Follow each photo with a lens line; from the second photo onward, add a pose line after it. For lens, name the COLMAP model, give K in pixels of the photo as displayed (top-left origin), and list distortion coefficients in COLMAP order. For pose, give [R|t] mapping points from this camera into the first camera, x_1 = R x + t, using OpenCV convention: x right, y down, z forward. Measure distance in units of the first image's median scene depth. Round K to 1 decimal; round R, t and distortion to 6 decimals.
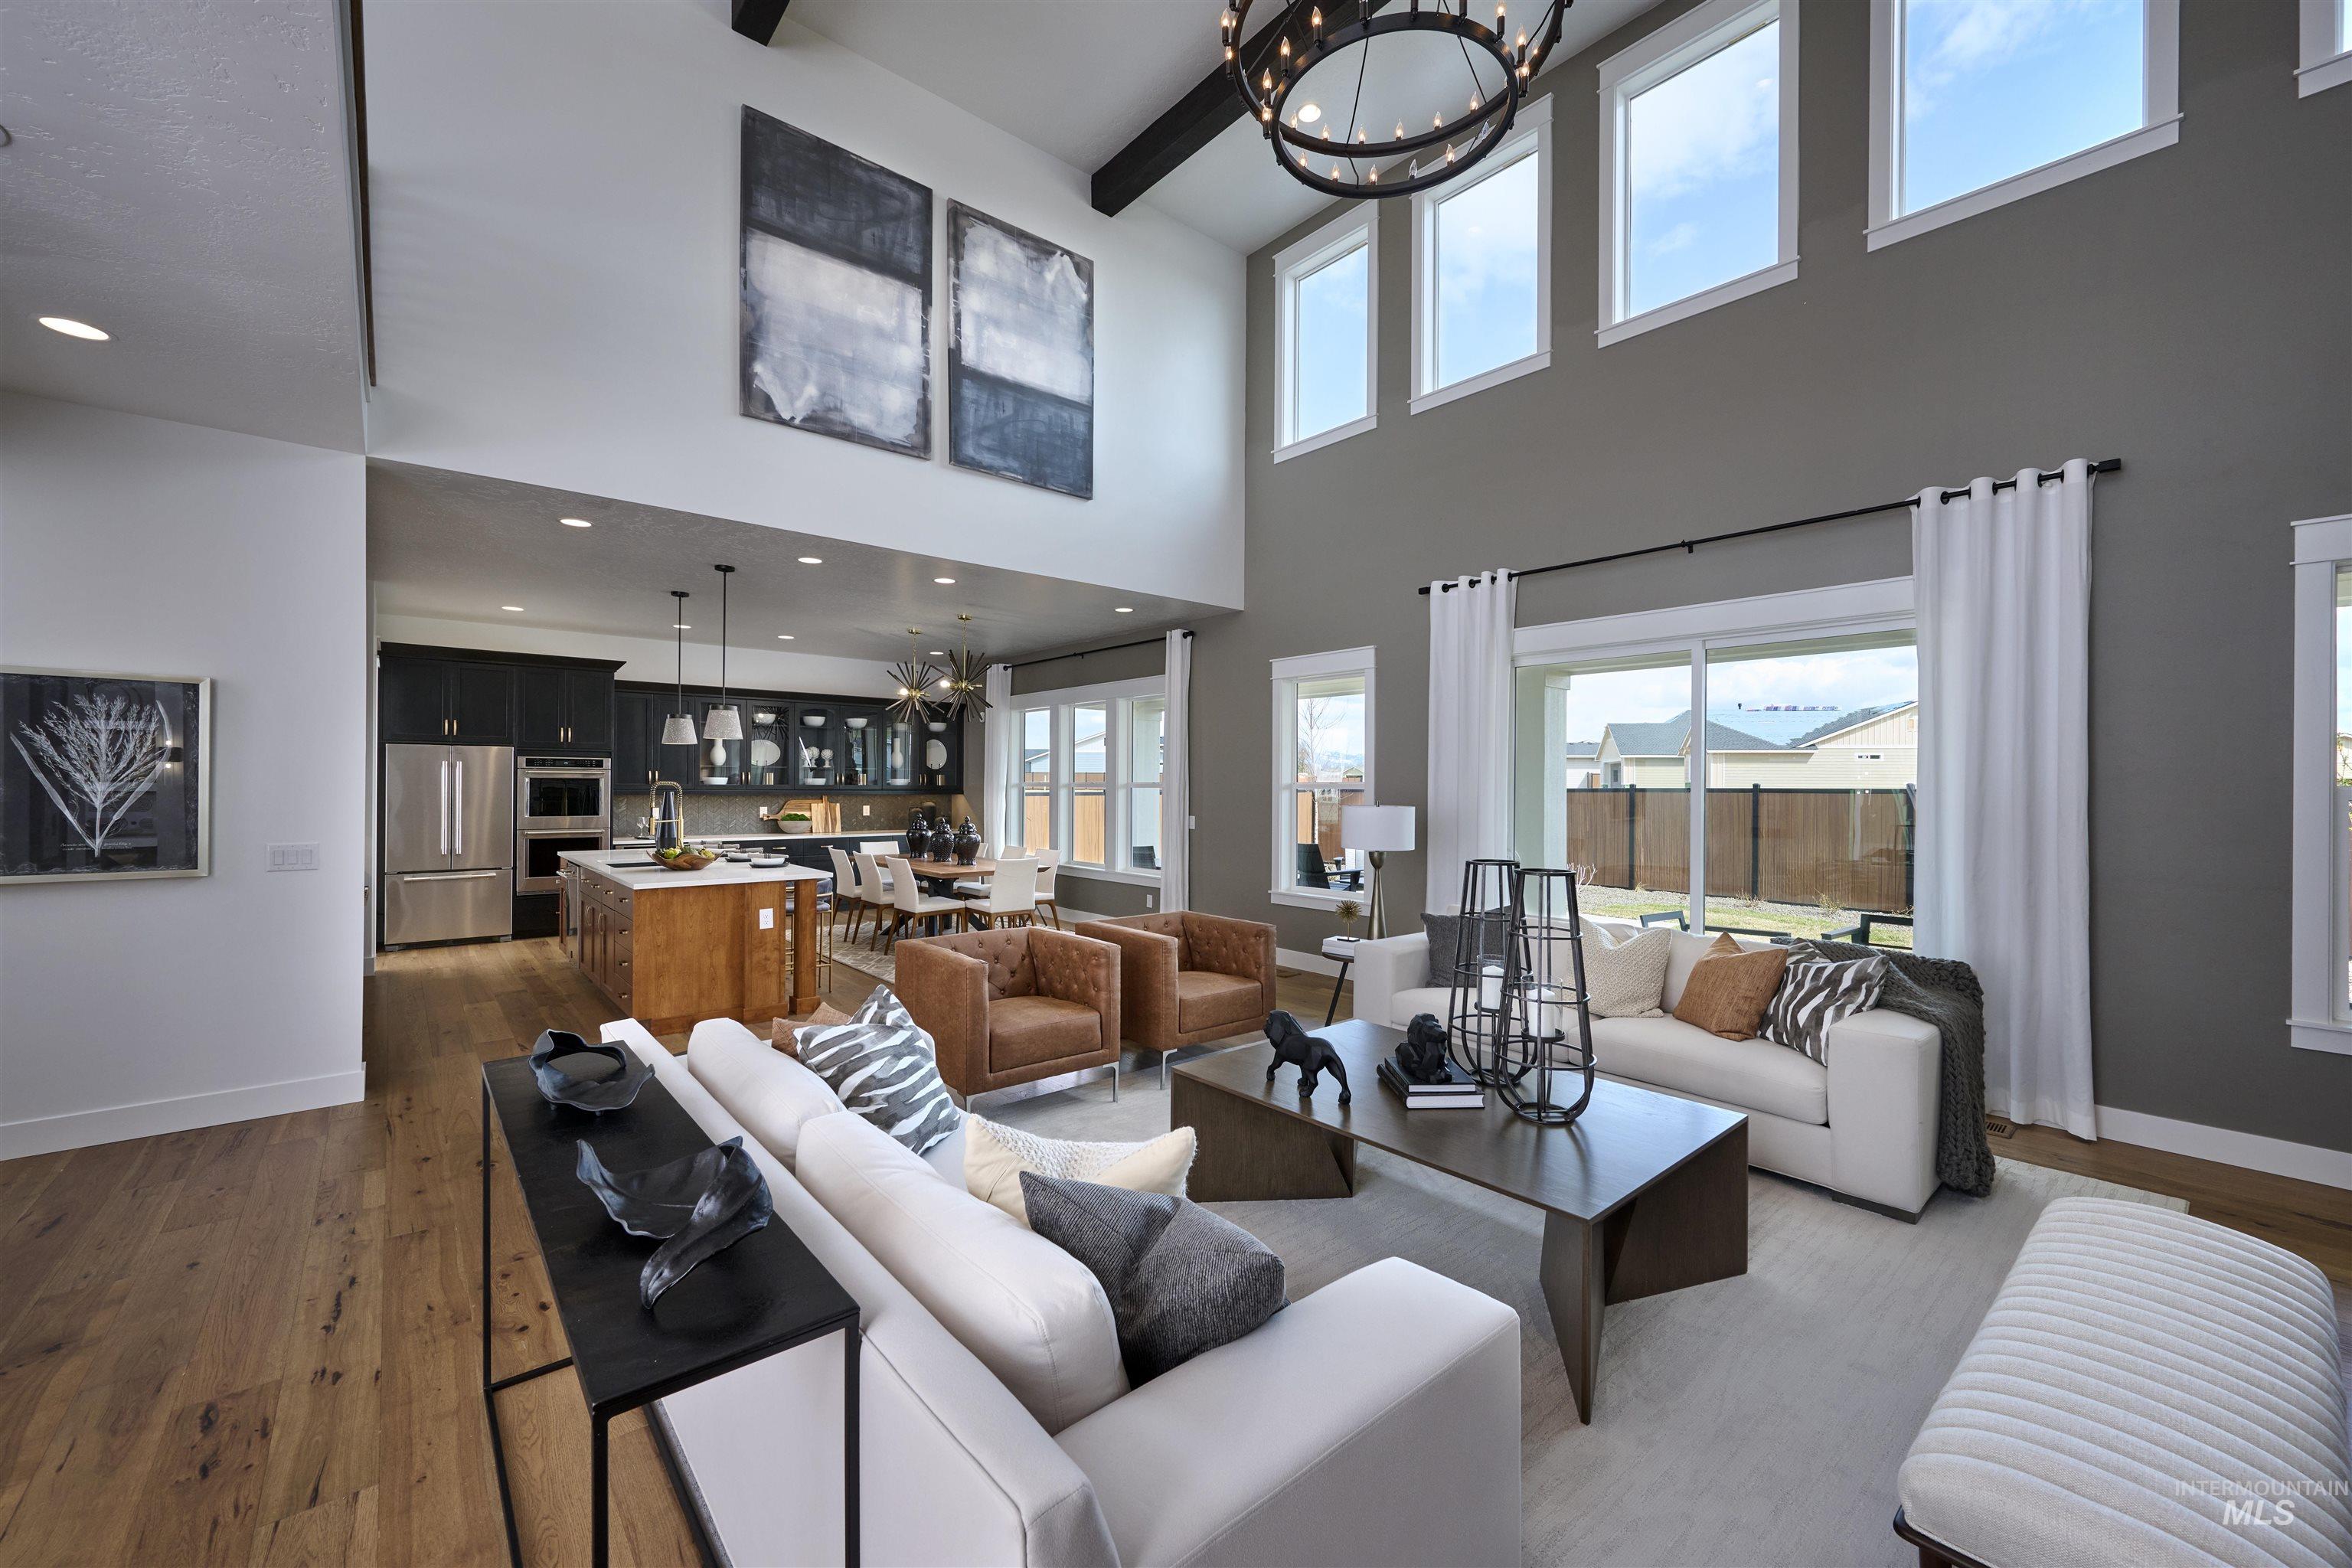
lens RADIAL K [[930.0, 0, 1193.7], [0, 930.0, 785.8], [0, 0, 1]] dist [0.000946, -0.000149]
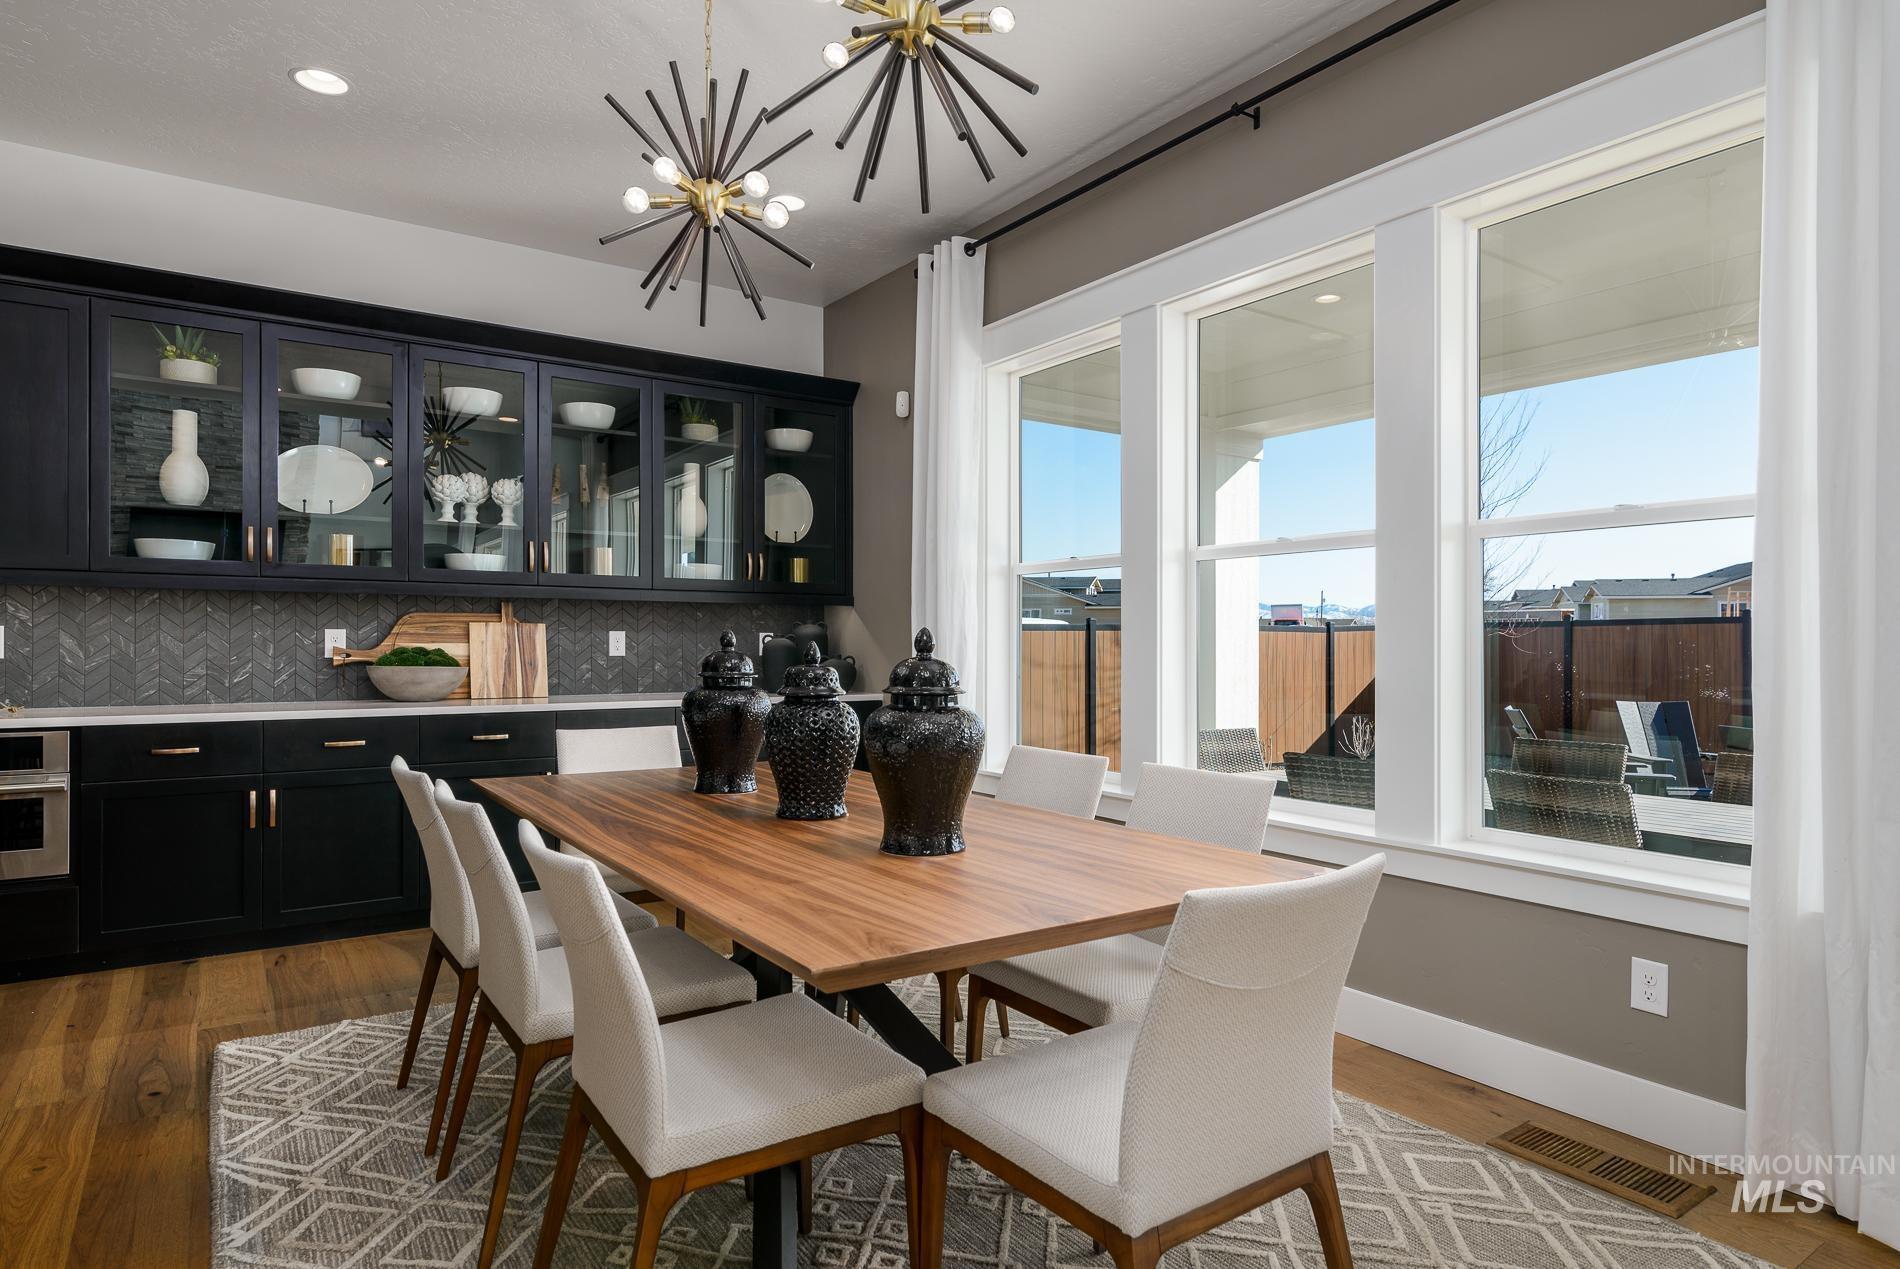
lens RADIAL K [[1082.9, 0, 955.6], [0, 1082.9, 631.0], [0, 0, 1]] dist [0.001556, -0.000136]
pose [[0.993171, -0.006203, -0.116505, -0.289882], [0.004839, 0.999916, -0.011985, 0.051972], [0.116570, 0.011340, 0.993118, 1.046384]]
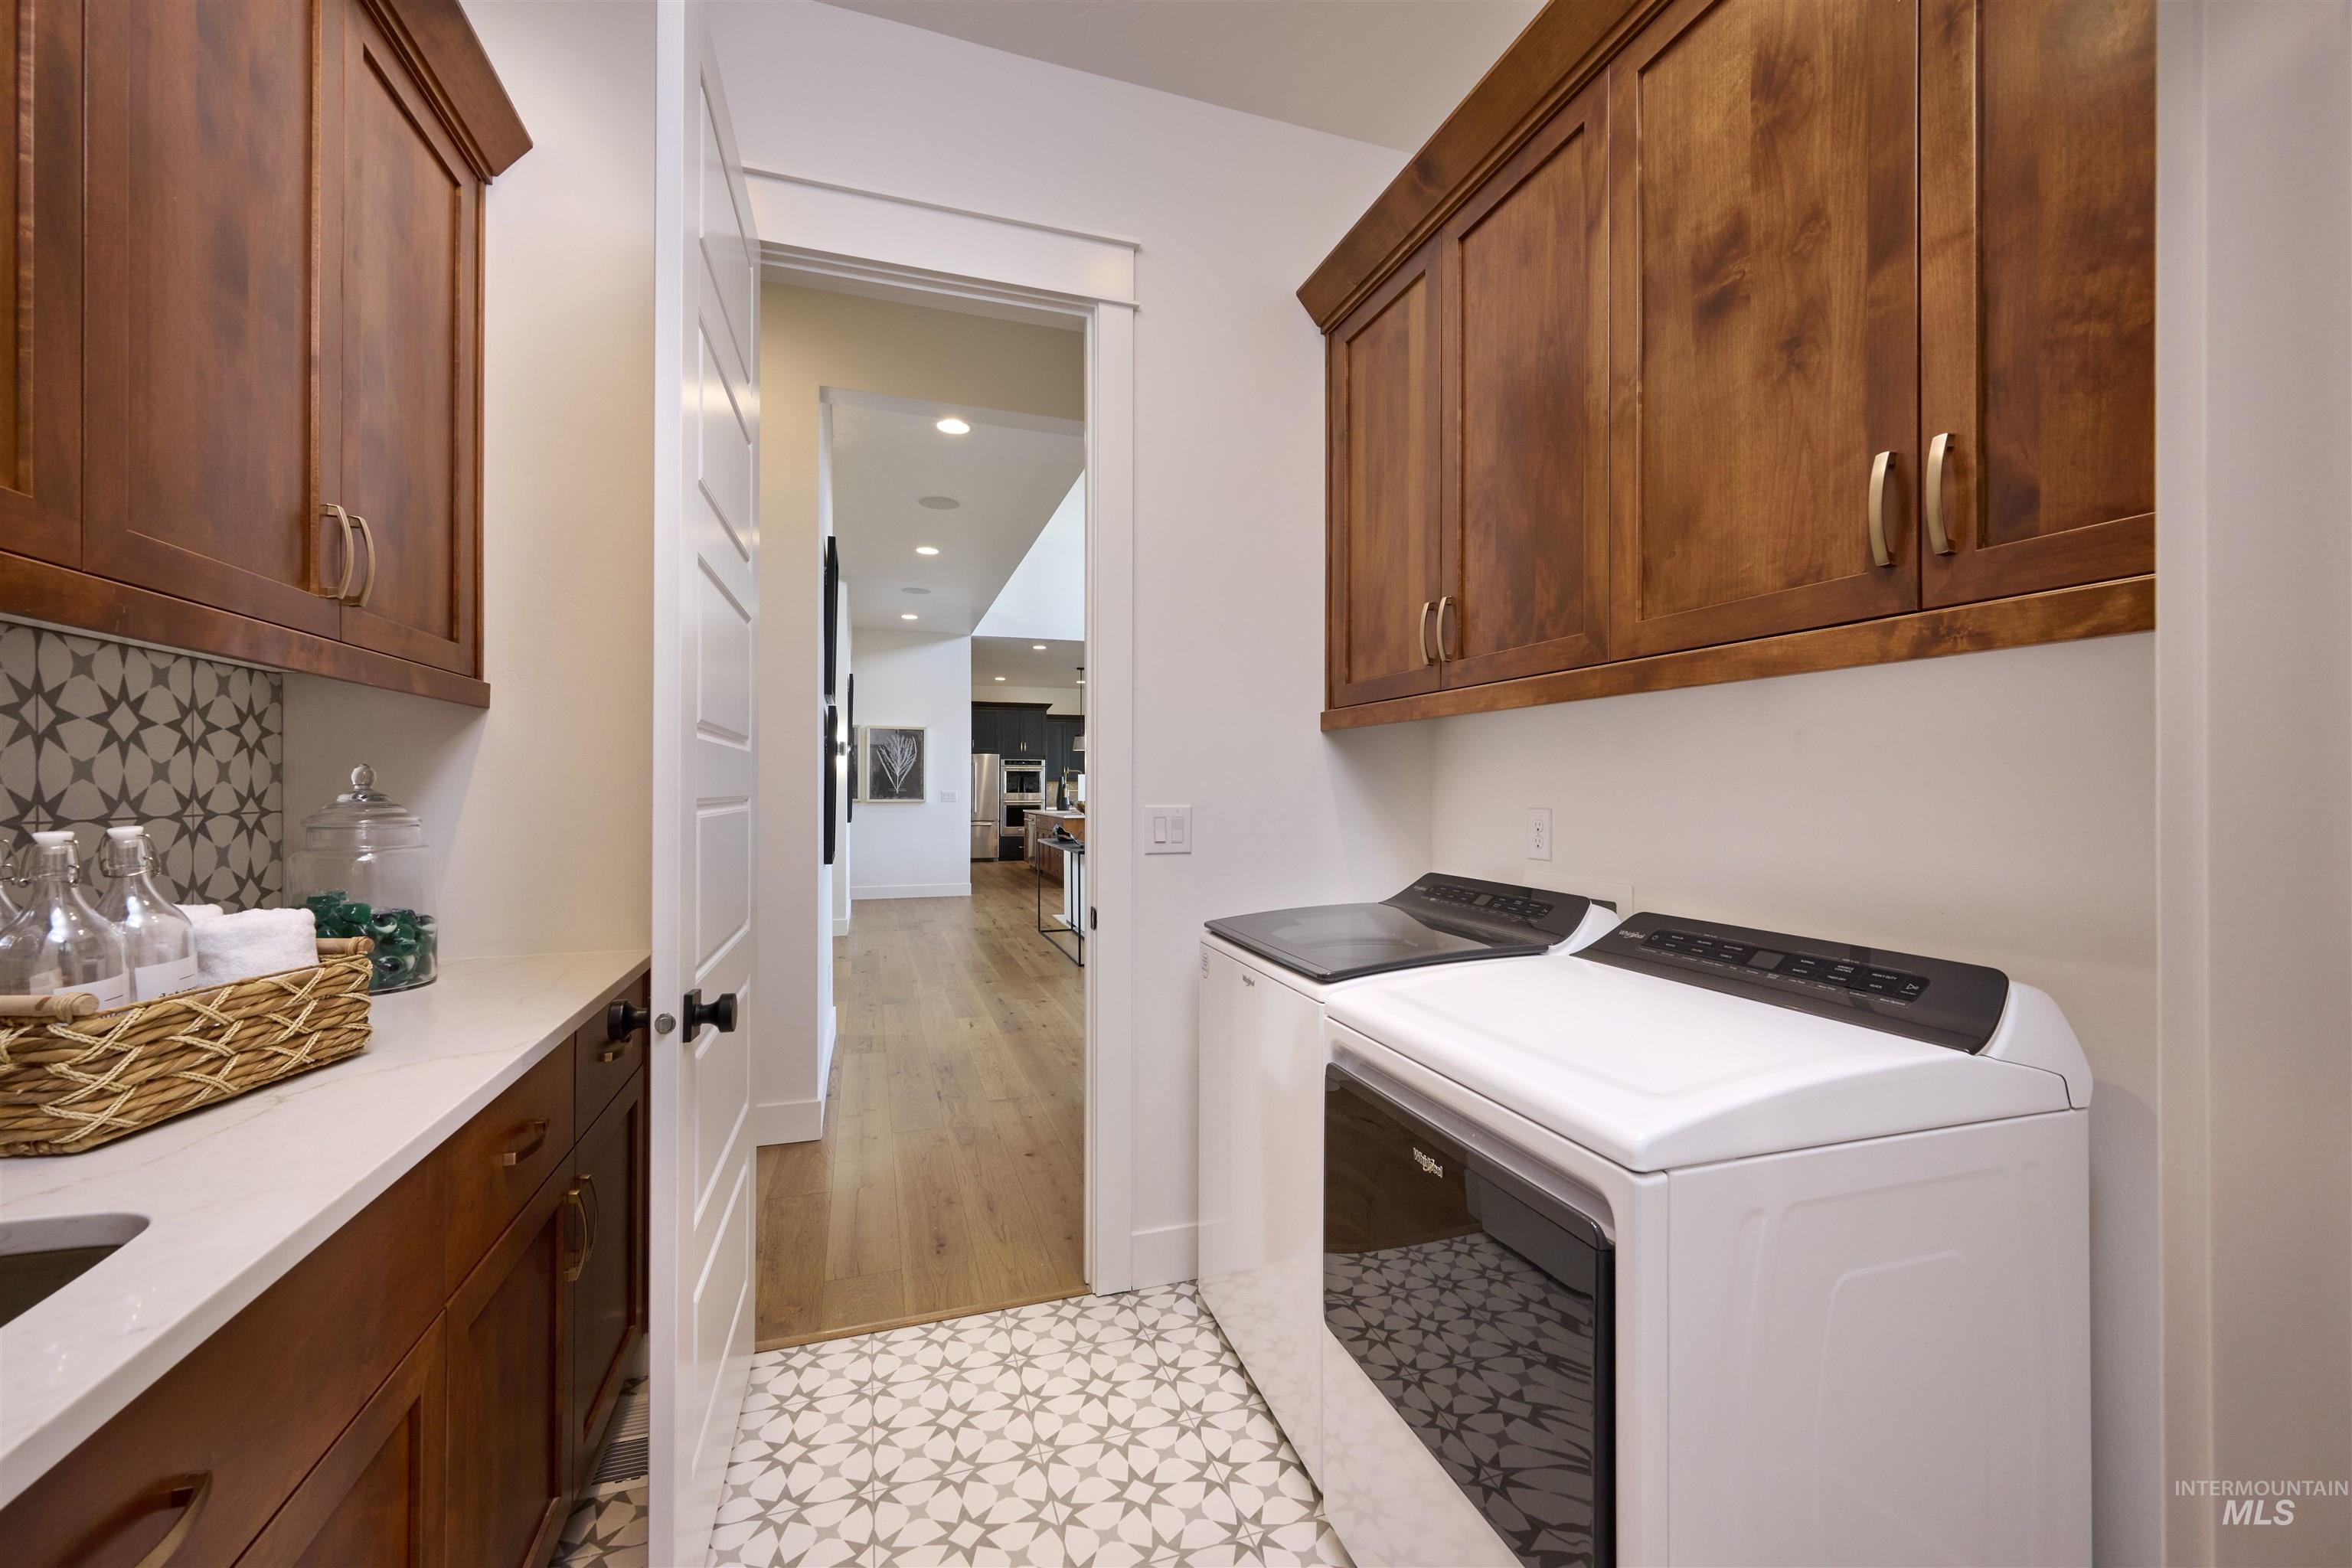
lens RADIAL K [[930.0, 0, 1187.8], [0, 930.0, 785.4], [0, 0, 1]] dist [0.000946, -0.000149]
pose [[0.925543, -0.002794, -0.378631, 0.414516], [0.000806, 0.999985, -0.005409, 0.041343], [0.378641, 0.004701, 0.925532, -0.756258]]
